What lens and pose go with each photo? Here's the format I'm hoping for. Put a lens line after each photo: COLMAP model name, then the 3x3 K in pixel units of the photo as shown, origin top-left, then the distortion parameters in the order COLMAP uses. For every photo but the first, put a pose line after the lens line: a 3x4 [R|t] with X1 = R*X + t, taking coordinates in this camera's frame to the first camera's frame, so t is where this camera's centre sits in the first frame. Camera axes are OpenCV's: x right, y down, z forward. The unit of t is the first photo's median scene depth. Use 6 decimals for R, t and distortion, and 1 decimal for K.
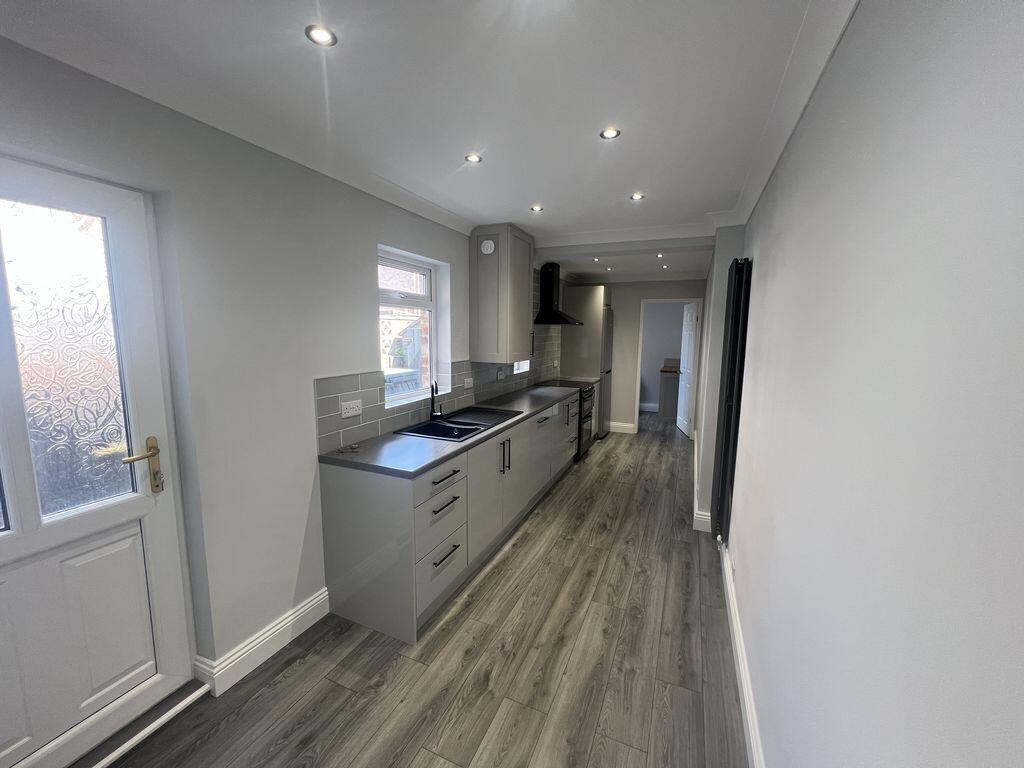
lens RADIAL K [[411.1, 0, 512.2], [0, 411.1, 383.8], [0, 0, 1]] dist [0.000973, 0.000057]
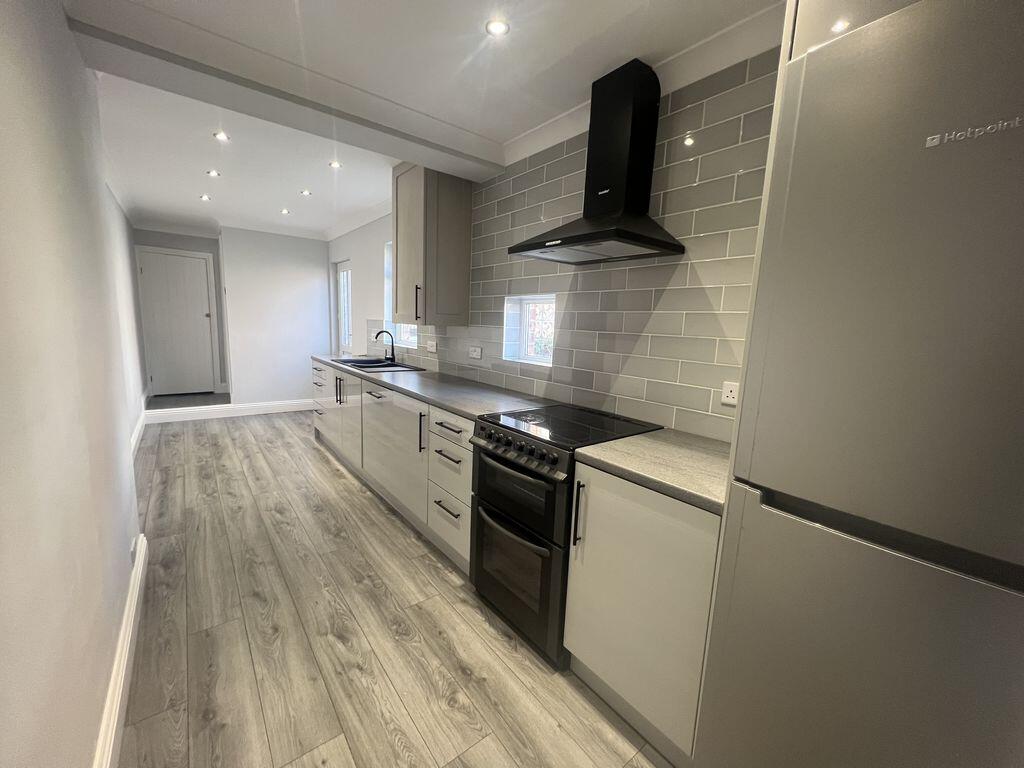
lens RADIAL K [[411.1, 0, 512.3], [0, 411.1, 384.8], [0, 0, 1]] dist [0.000973, 0.000057]
pose [[-0.469340, 0.104413, -0.876823, 0.729557], [-0.157869, 0.967064, 0.199662, -0.151143], [0.868791, 0.232133, -0.437398, 1.765024]]
